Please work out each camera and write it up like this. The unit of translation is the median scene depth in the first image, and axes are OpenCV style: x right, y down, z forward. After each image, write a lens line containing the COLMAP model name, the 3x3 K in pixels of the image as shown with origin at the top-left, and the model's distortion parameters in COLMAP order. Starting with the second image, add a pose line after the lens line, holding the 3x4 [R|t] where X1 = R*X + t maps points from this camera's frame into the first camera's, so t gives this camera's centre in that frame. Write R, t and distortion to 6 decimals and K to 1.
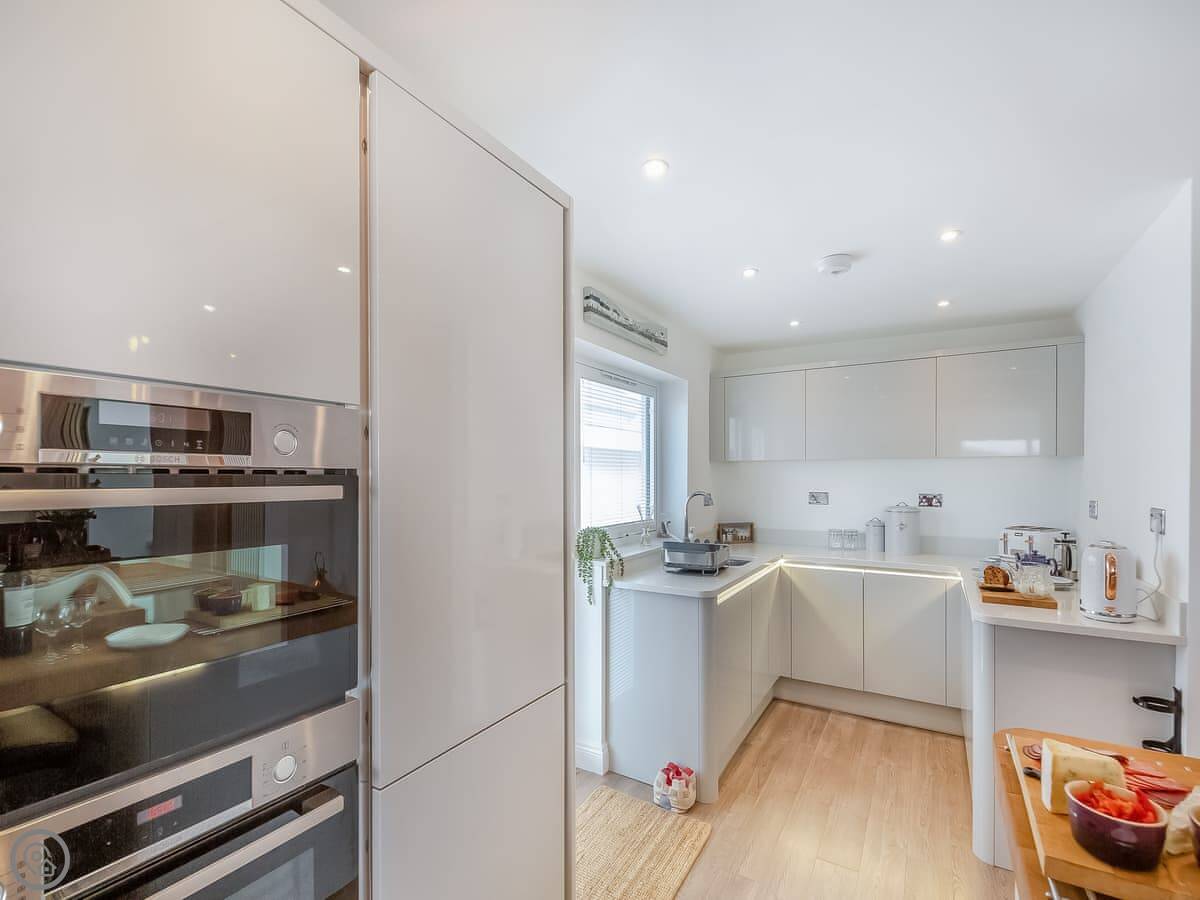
lens RADIAL K [[572.6, 0, 602.6], [0, 572.6, 471.1], [0, 0, 1]] dist [-0.001171, -0.000232]
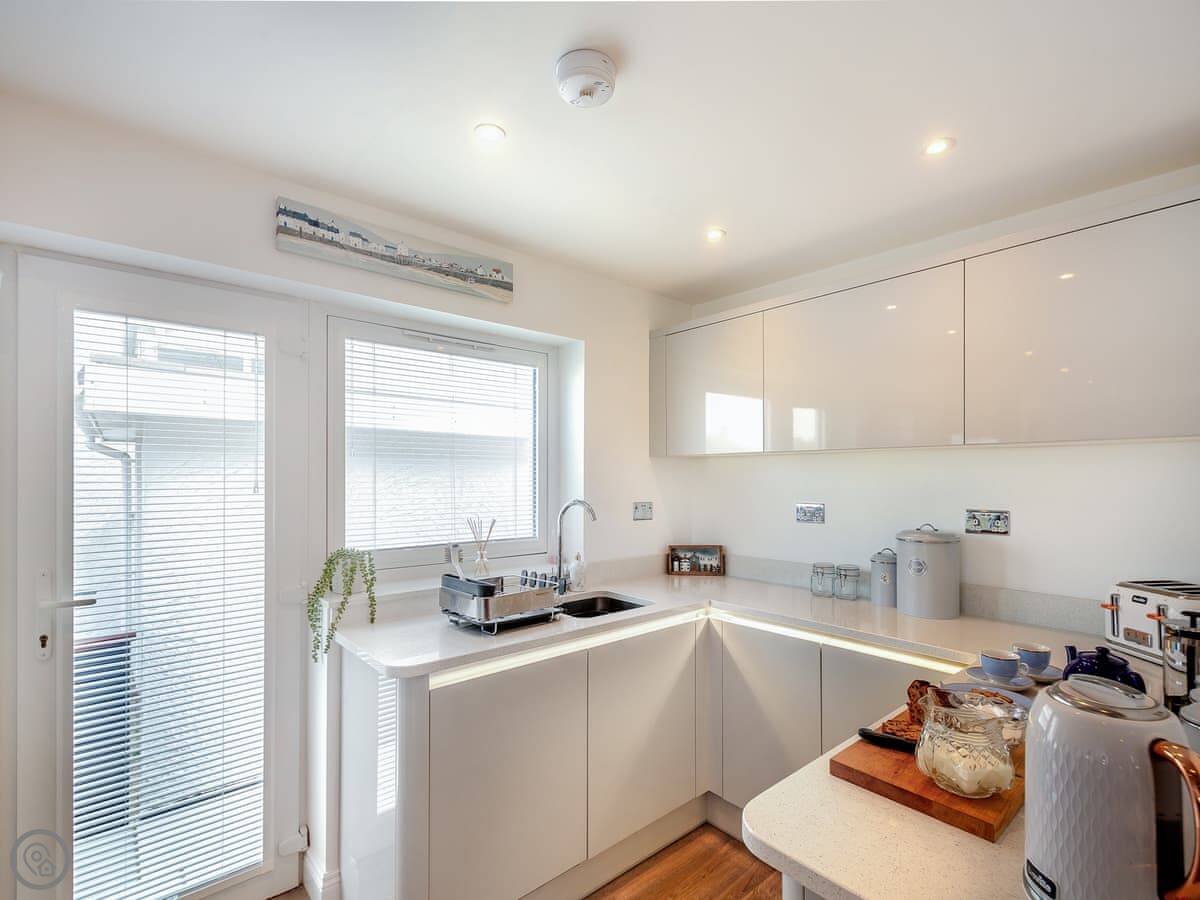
lens RADIAL K [[572.6, 0, 602.6], [0, 572.6, 471.1], [0, 0, 1]] dist [-0.001171, -0.000232]
pose [[0.944633, -0.002611, -0.328119, 0.410682], [0.000816, 0.999984, -0.005609, 0.004786], [0.328128, 0.005031, 0.944620, 0.356813]]
